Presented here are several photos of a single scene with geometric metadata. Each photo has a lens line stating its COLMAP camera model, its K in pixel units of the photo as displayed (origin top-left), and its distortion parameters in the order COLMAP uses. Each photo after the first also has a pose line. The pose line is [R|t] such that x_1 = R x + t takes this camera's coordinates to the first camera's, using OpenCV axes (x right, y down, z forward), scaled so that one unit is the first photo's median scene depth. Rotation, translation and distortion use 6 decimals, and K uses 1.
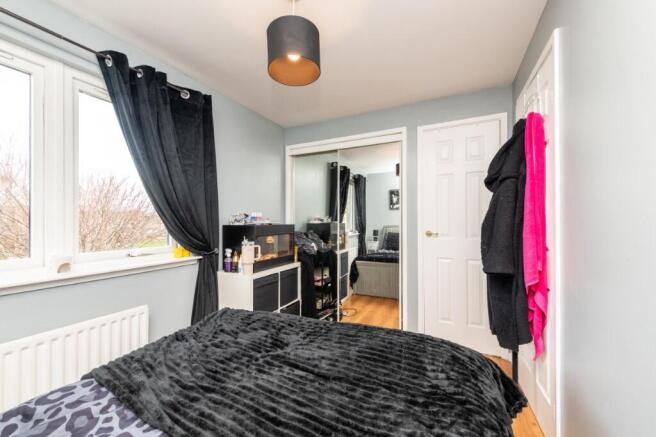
lens RADIAL K [[258.4, 0, 327.1], [0, 258.4, 219.8], [0, 0, 1]] dist [0.000718, -0.000434]
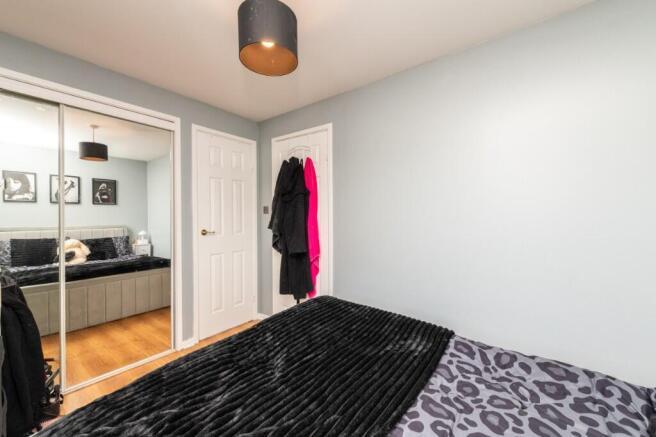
lens RADIAL K [[258.4, 0, 327.1], [0, 258.4, 219.8], [0, 0, 1]] dist [0.000718, -0.000434]
pose [[0.201660, -0.000088, 0.979456, -0.529501], [-0.009691, 0.999951, 0.002086, -0.003414], [-0.979408, -0.009913, 0.201649, 0.314143]]
